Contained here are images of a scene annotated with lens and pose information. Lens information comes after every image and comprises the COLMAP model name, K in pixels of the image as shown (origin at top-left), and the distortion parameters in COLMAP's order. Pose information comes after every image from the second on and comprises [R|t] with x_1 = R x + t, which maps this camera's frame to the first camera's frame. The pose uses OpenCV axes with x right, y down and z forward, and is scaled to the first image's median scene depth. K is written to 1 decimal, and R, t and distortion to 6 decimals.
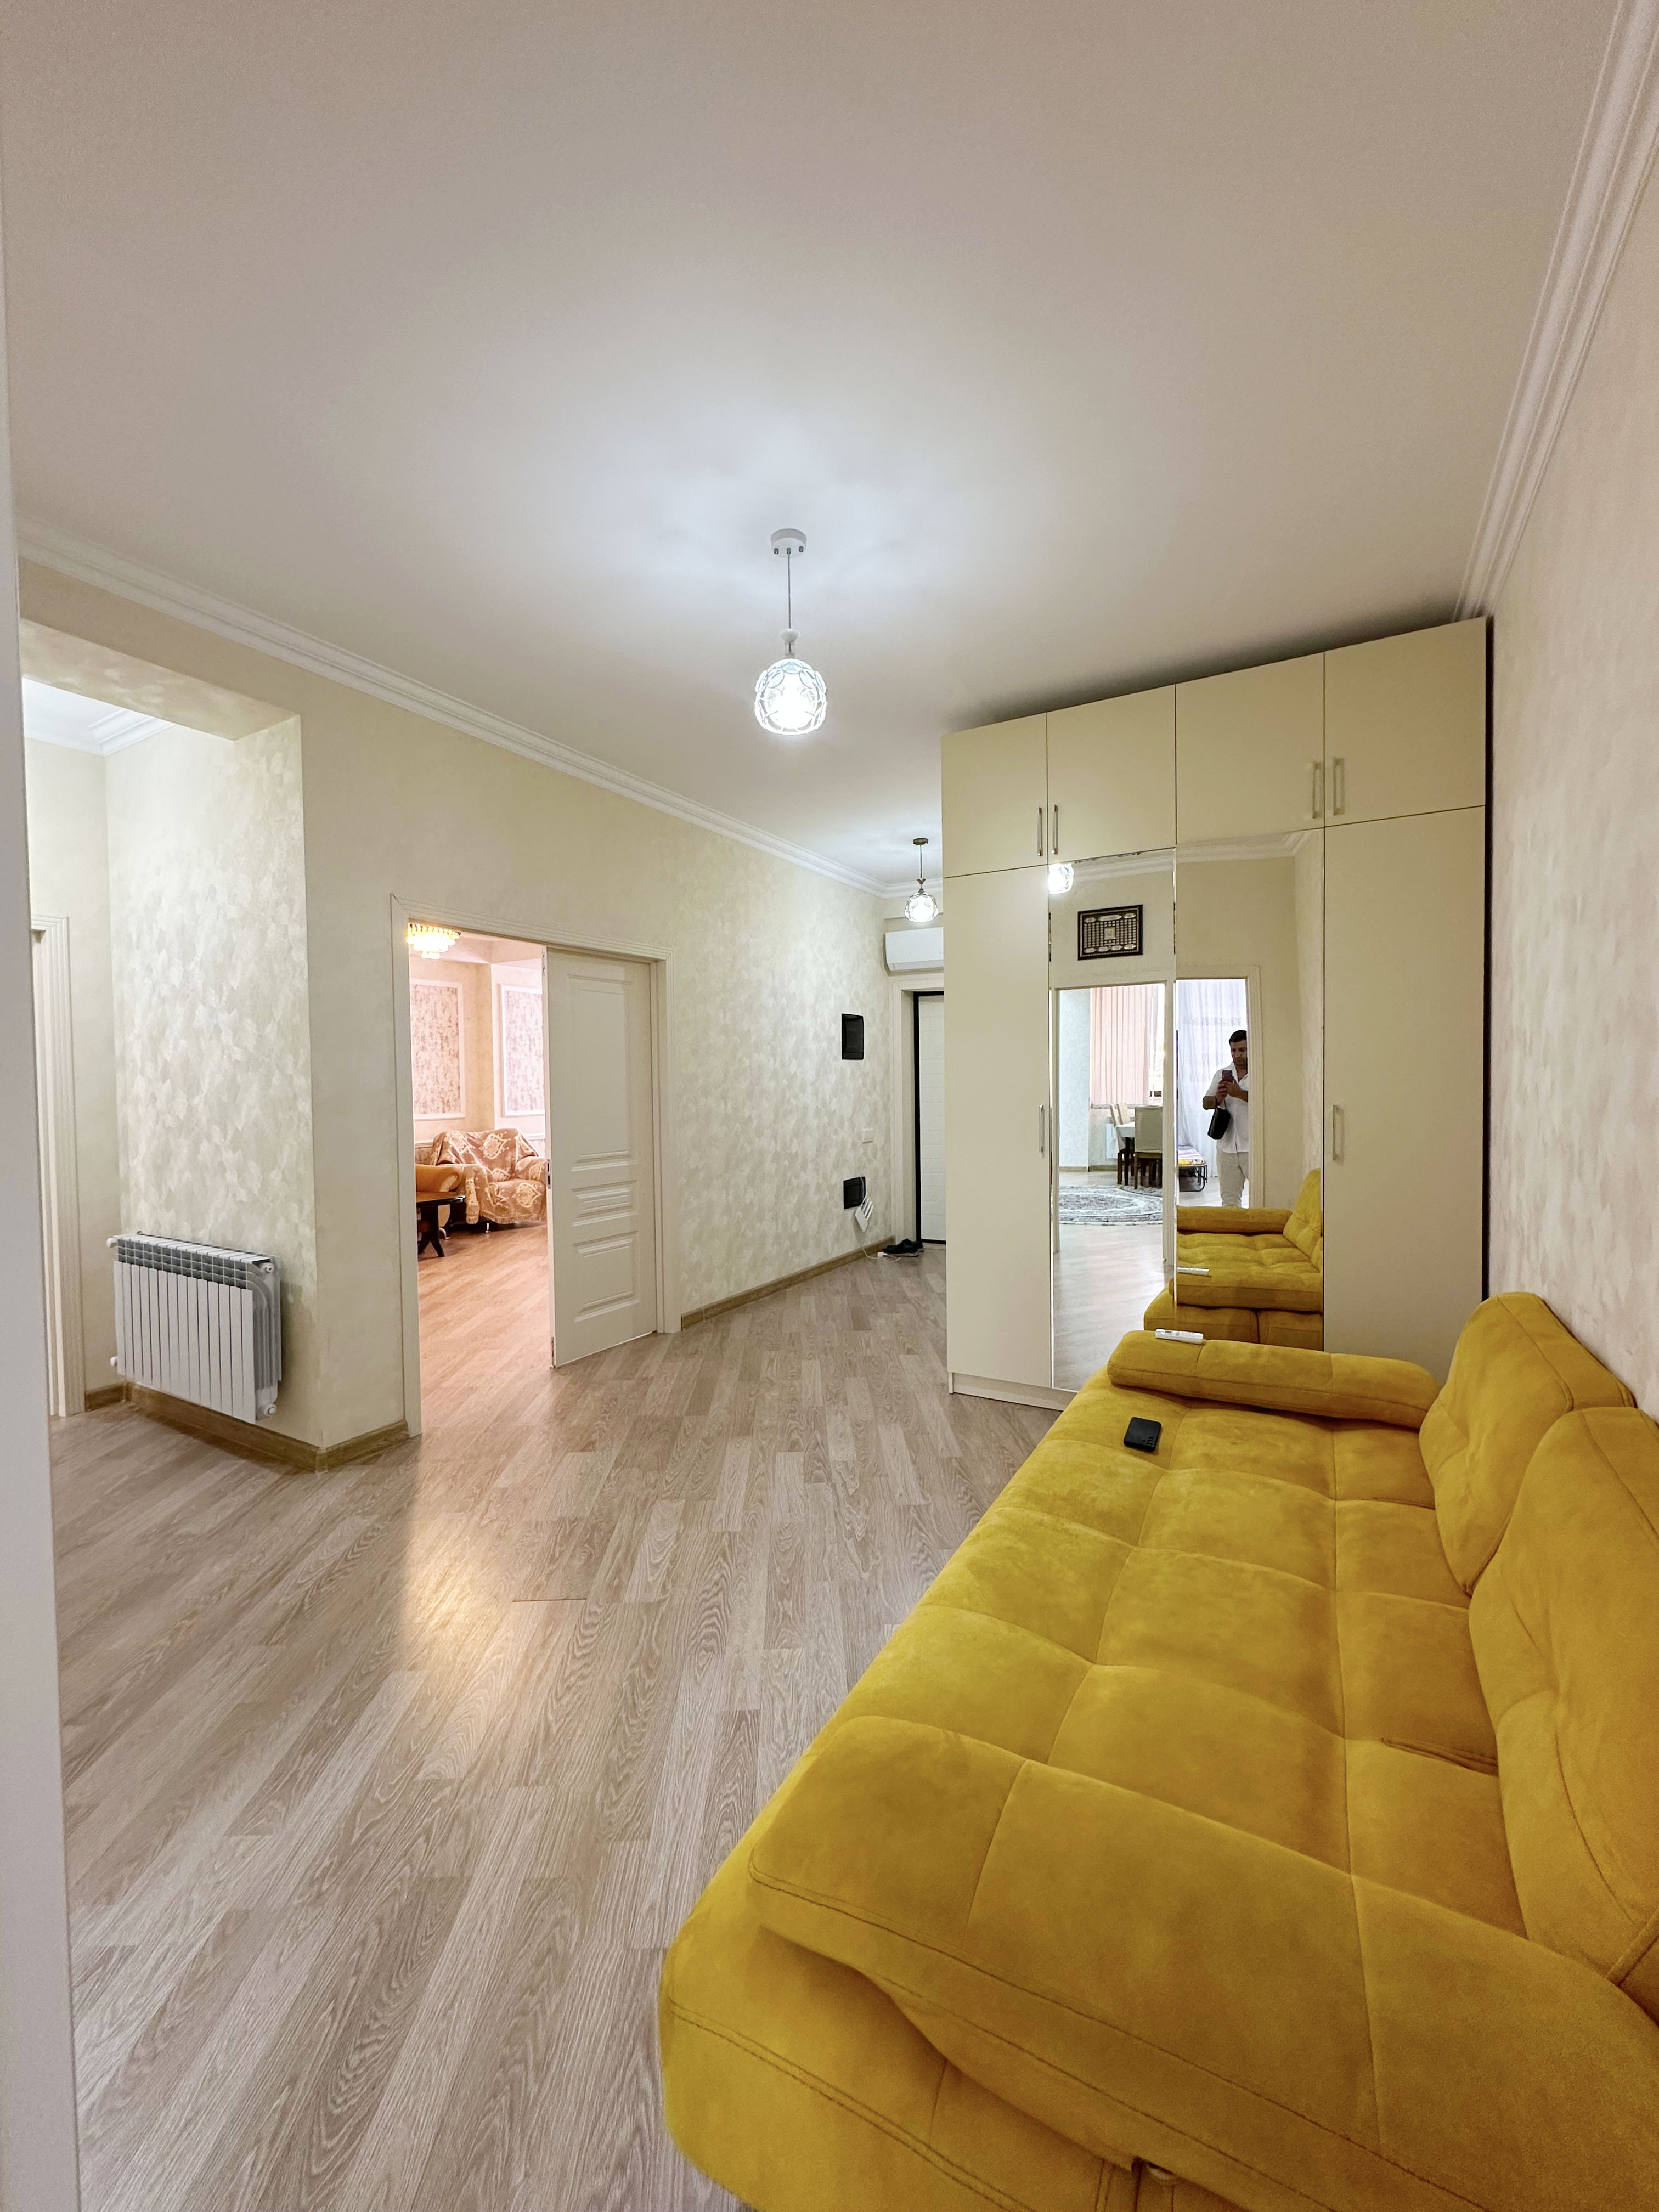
lens RADIAL K [[879.2, 0, 829.5], [0, 879.2, 1106.0], [0, 0, 1]] dist [-0.002583, 0.000050]
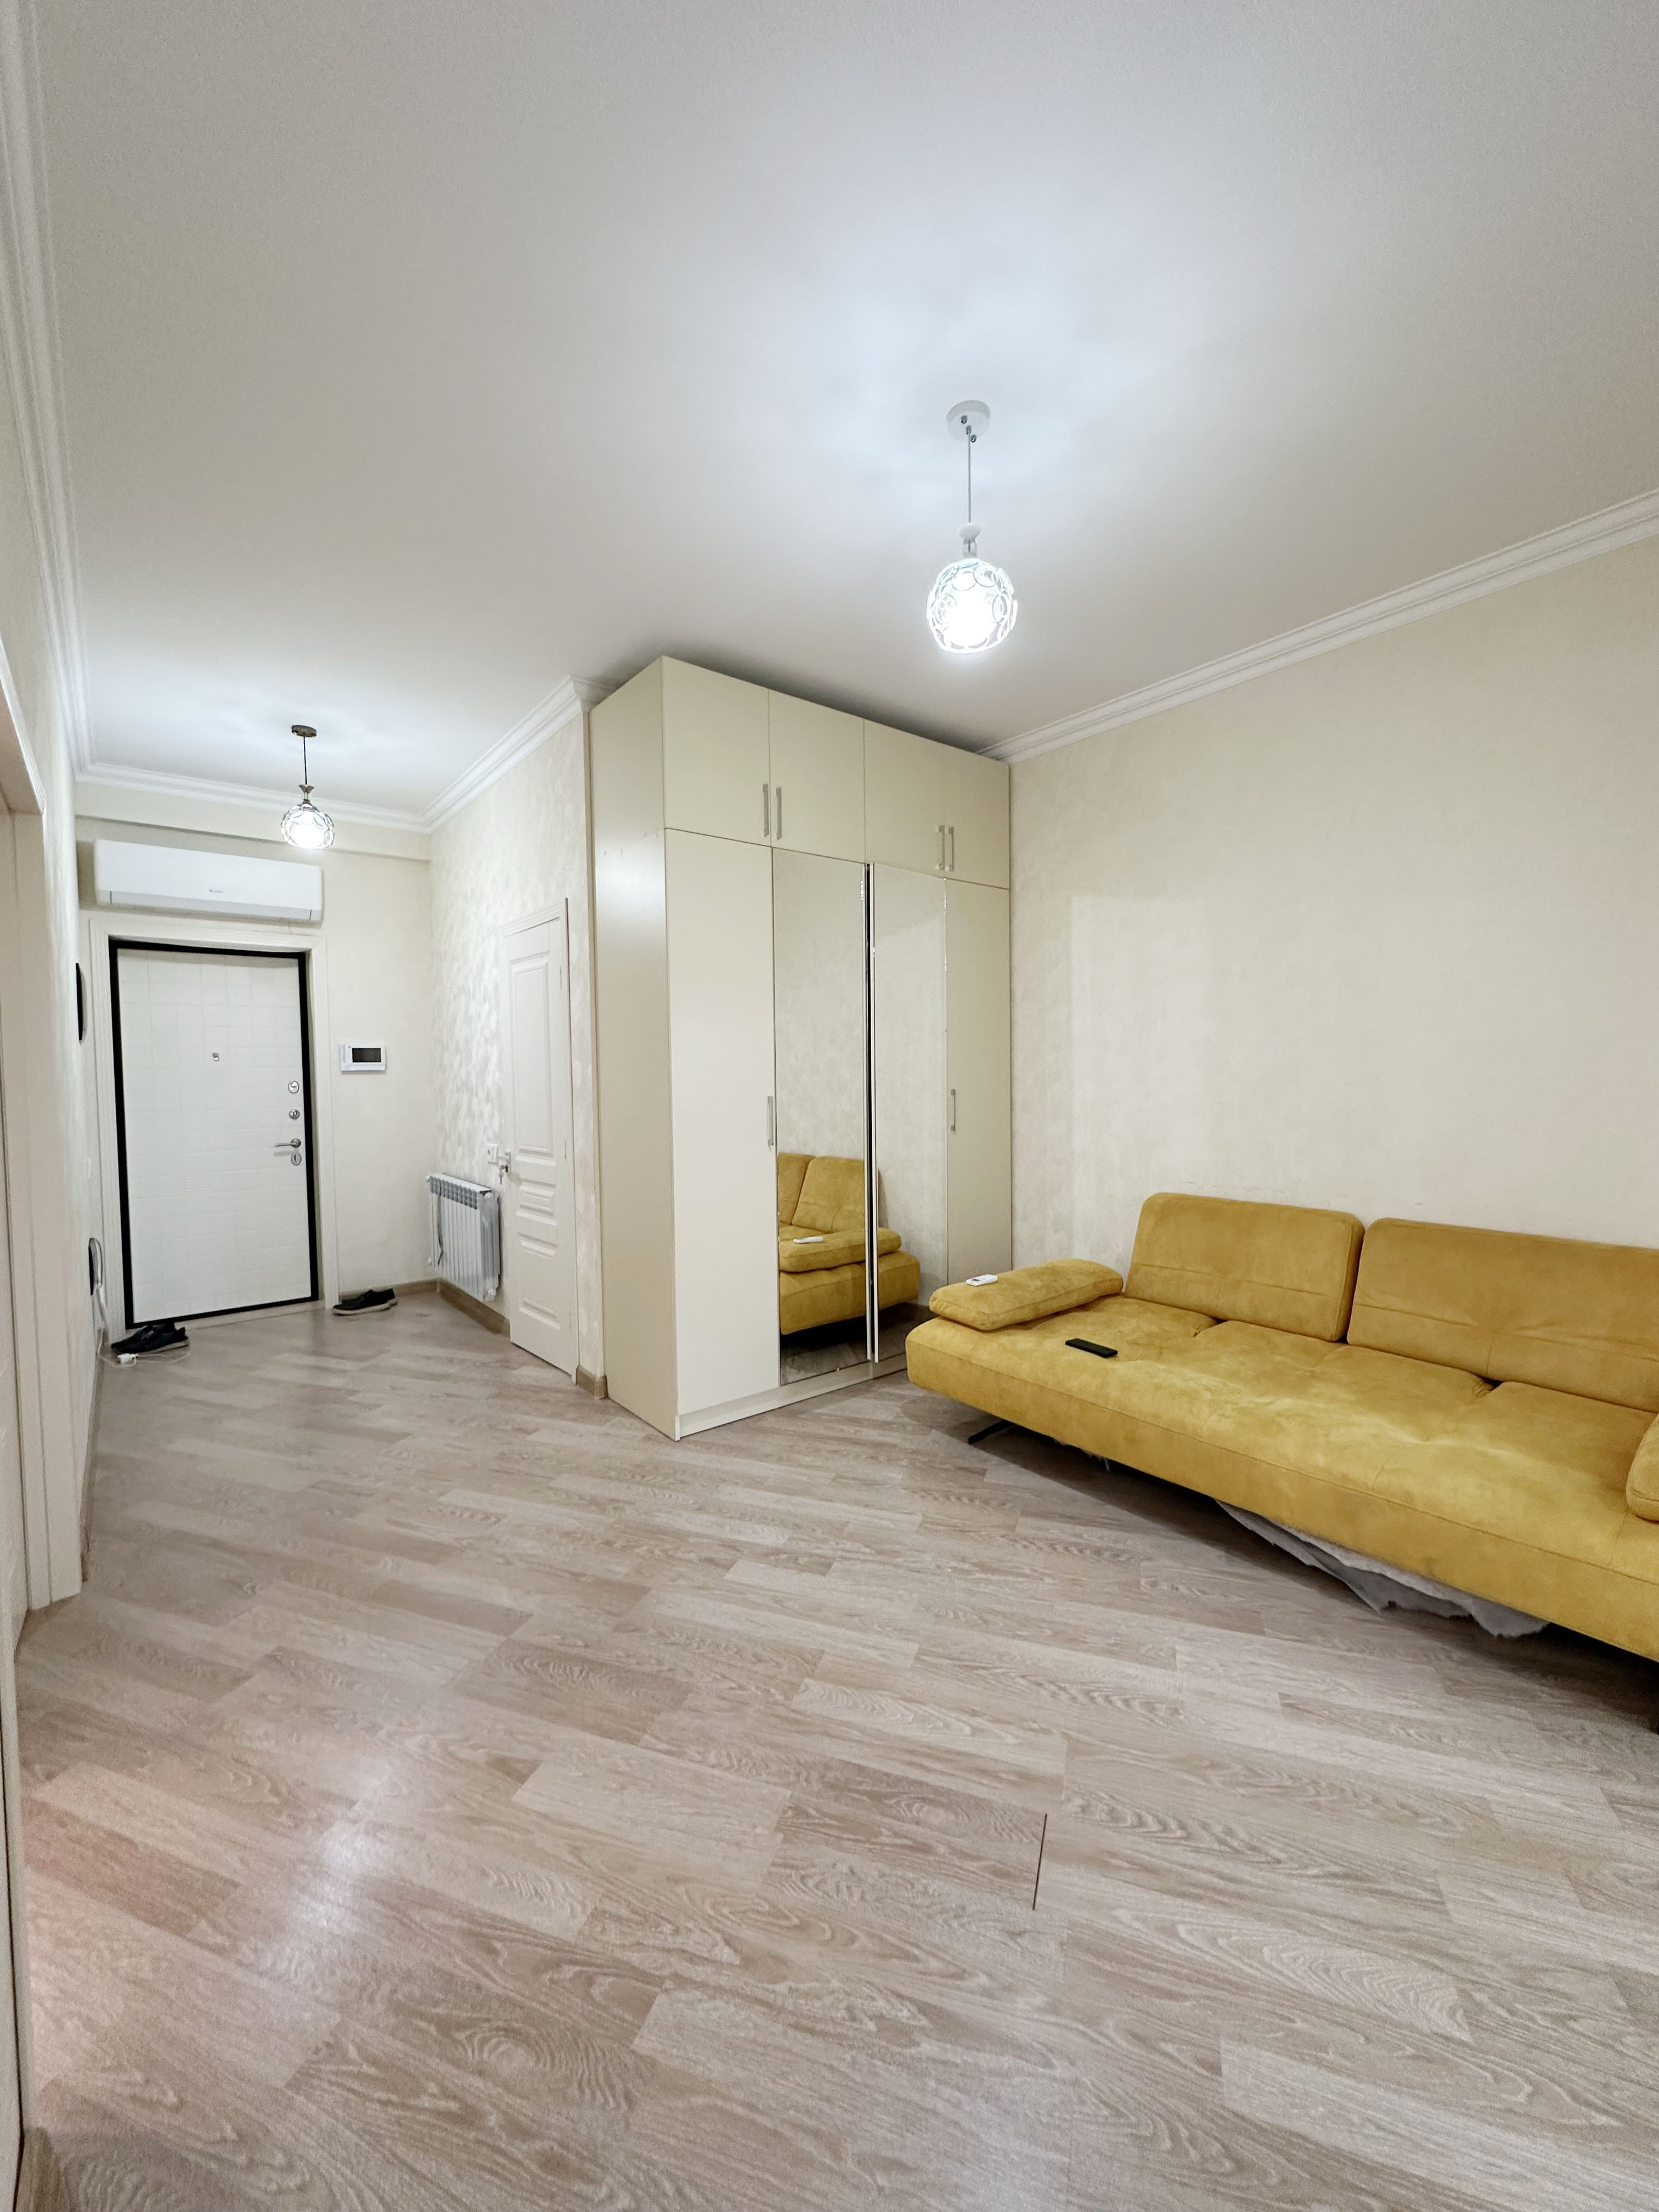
lens RADIAL K [[879.2, 0, 829.5], [0, 879.2, 1106.0], [0, 0, 1]] dist [-0.002583, 0.000050]
pose [[0.373866, -0.028499, 0.927045, -0.891510], [0.036641, 0.999201, 0.015940, -0.003348], [-0.926759, 0.028008, 0.374611, 0.826520]]
